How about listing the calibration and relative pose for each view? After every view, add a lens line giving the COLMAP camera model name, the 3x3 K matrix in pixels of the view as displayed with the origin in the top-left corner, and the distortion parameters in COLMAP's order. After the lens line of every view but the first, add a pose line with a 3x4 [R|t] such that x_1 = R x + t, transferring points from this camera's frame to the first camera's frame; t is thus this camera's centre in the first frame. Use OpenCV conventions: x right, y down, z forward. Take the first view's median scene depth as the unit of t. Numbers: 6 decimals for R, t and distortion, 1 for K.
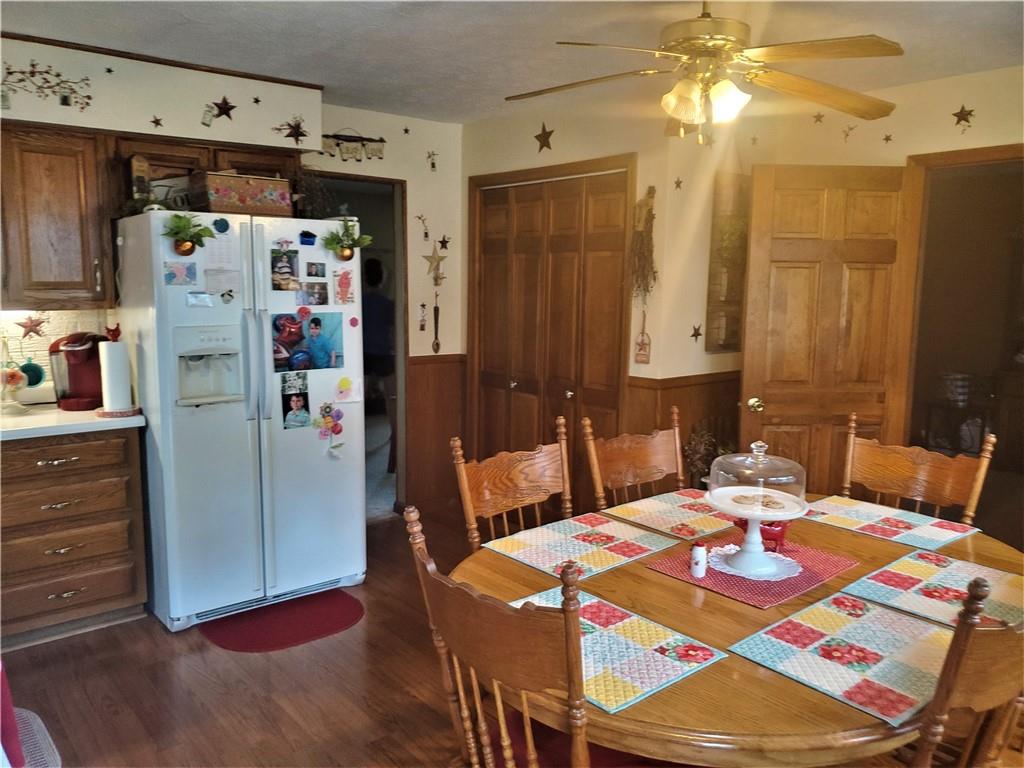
lens RADIAL K [[789.3, 0, 511.4], [0, 789.3, 385.2], [0, 0, 1]] dist [0.028924, -0.020954]
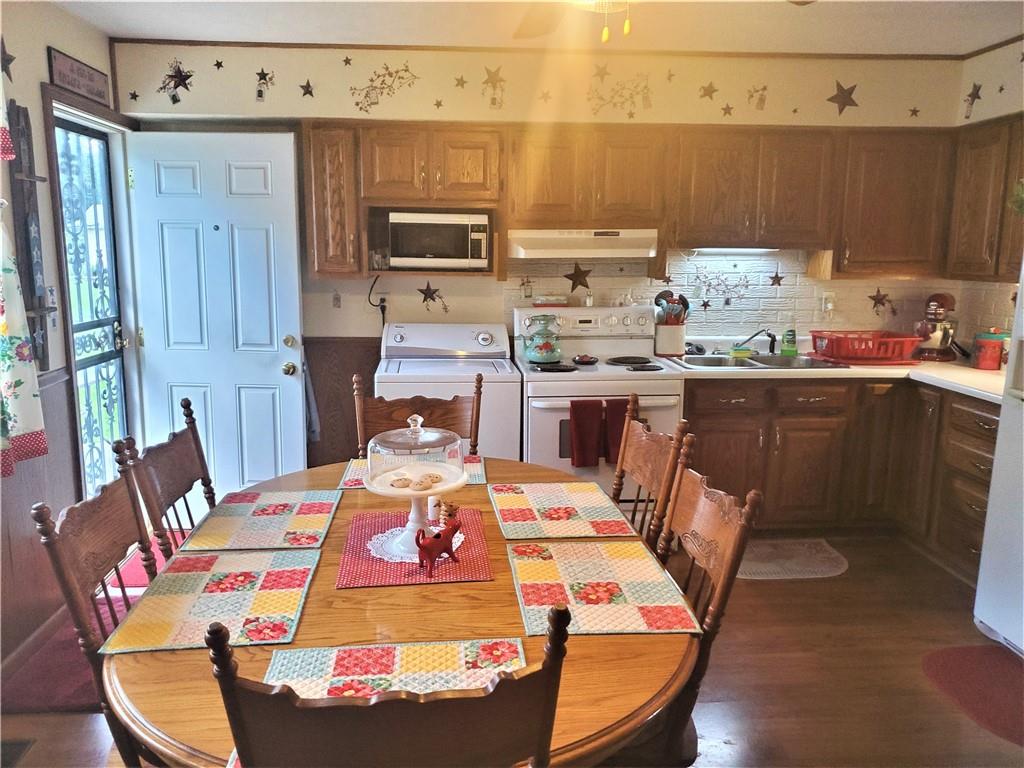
lens RADIAL K [[789.3, 0, 503.5], [0, 789.3, 393.2], [0, 0, 1]] dist [0.028924, -0.020954]
pose [[-0.583218, 0.137572, -0.800582, 0.646124], [-0.123370, 0.959121, 0.254689, -0.132975], [0.802893, 0.247307, -0.542404, 1.027761]]
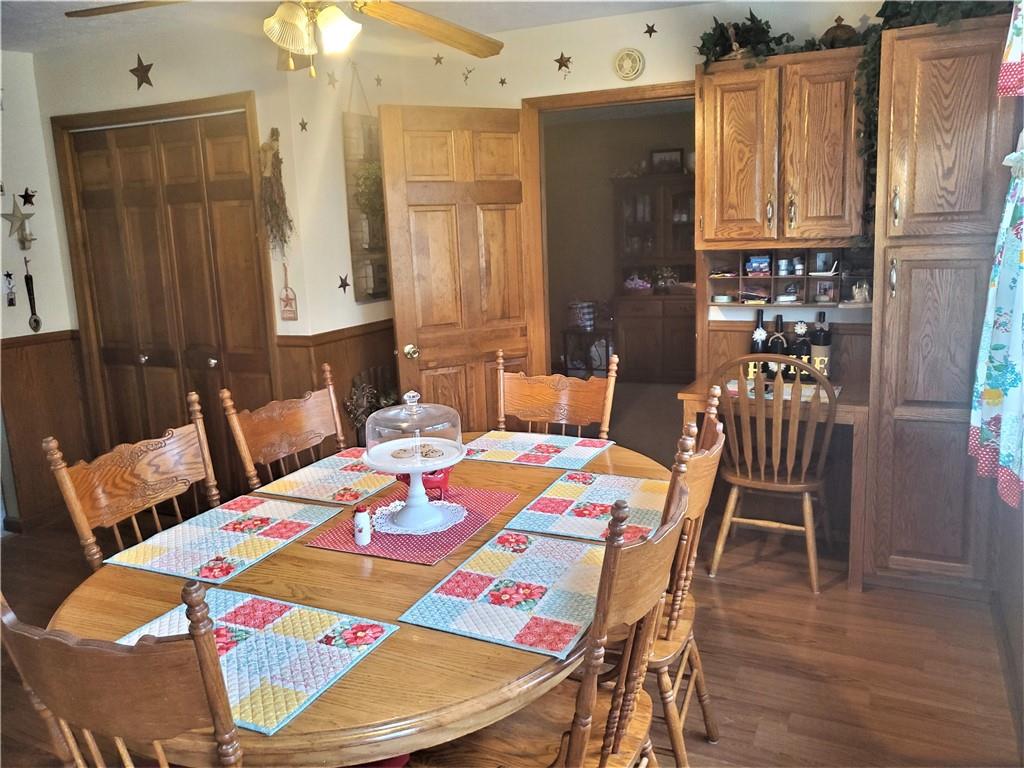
lens RADIAL K [[789.3, 0, 521.1], [0, 789.3, 369.2], [0, 0, 1]] dist [0.028924, -0.020954]
pose [[0.903810, -0.123583, 0.409701, 0.029145], [0.106683, 0.992234, 0.063953, -0.001895], [-0.414423, -0.014093, 0.909975, 0.048806]]
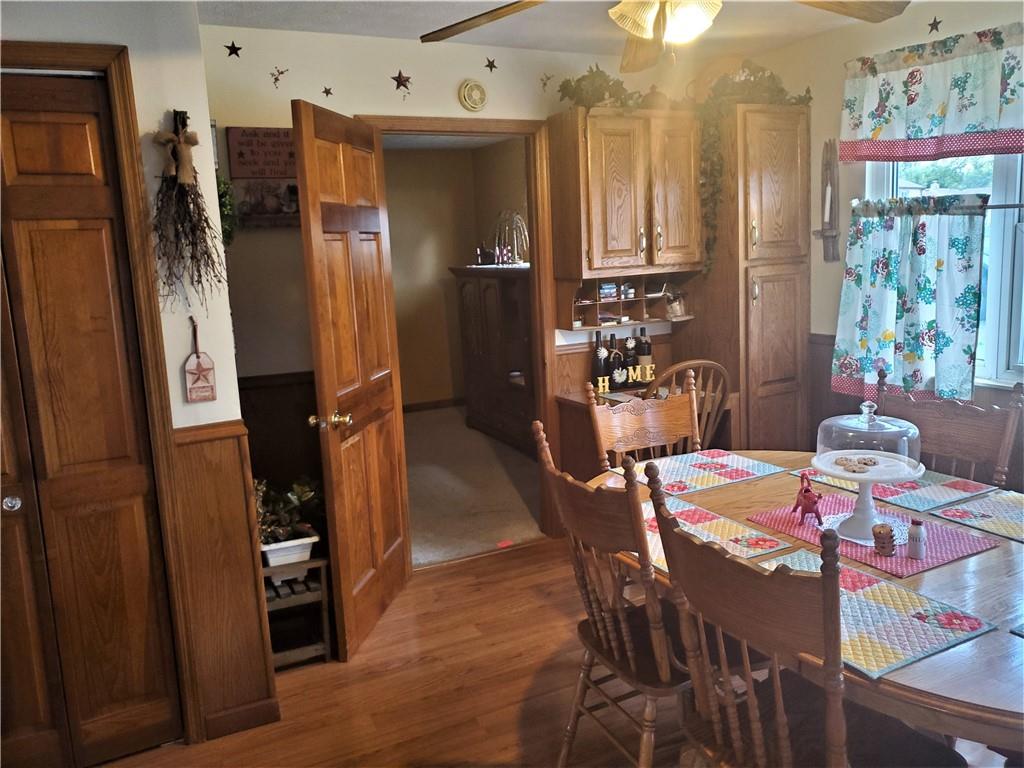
lens RADIAL K [[789.3, 0, 514.0], [0, 789.3, 382.4], [0, 0, 1]] dist [0.028924, -0.020954]
pose [[0.234799, -0.189531, 0.953387, -0.444267], [0.185036, 0.971587, 0.147579, -0.109745], [-0.954270, 0.141760, 0.263198, 0.746231]]
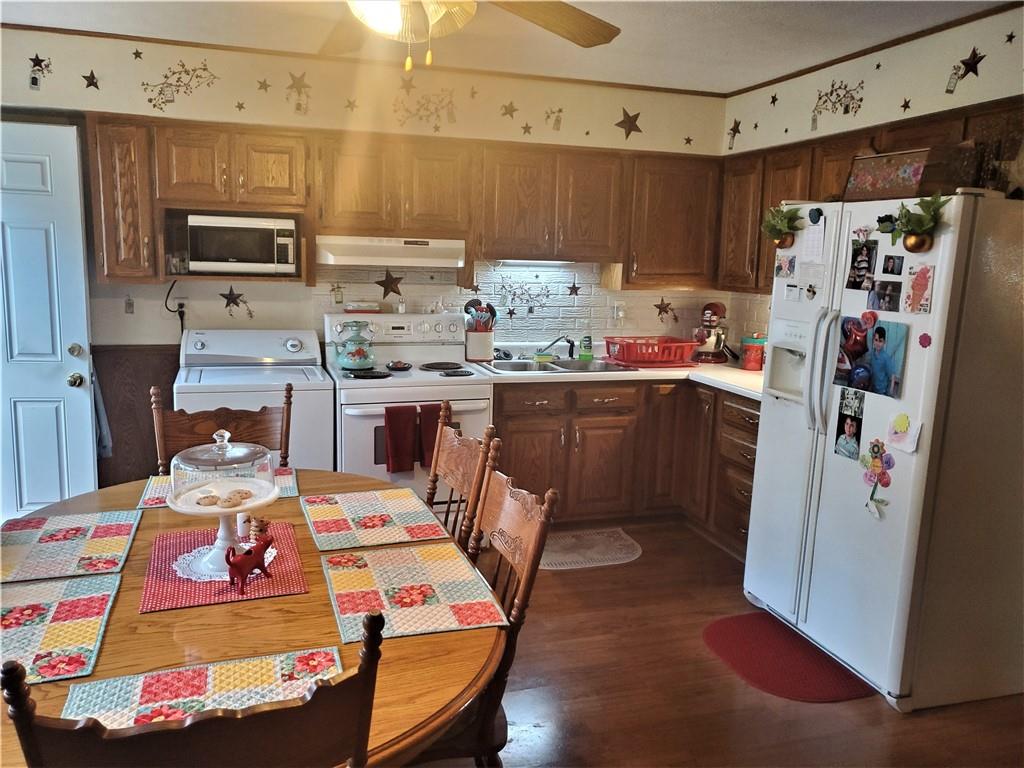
lens RADIAL K [[789.3, 0, 508.4], [0, 789.3, 386.4], [0, 0, 1]] dist [0.028924, -0.020954]
pose [[-0.372877, 0.137955, -0.917568, 0.667865], [-0.161259, 0.964202, 0.210498, -0.147492], [0.913760, 0.226456, -0.337283, 1.040593]]
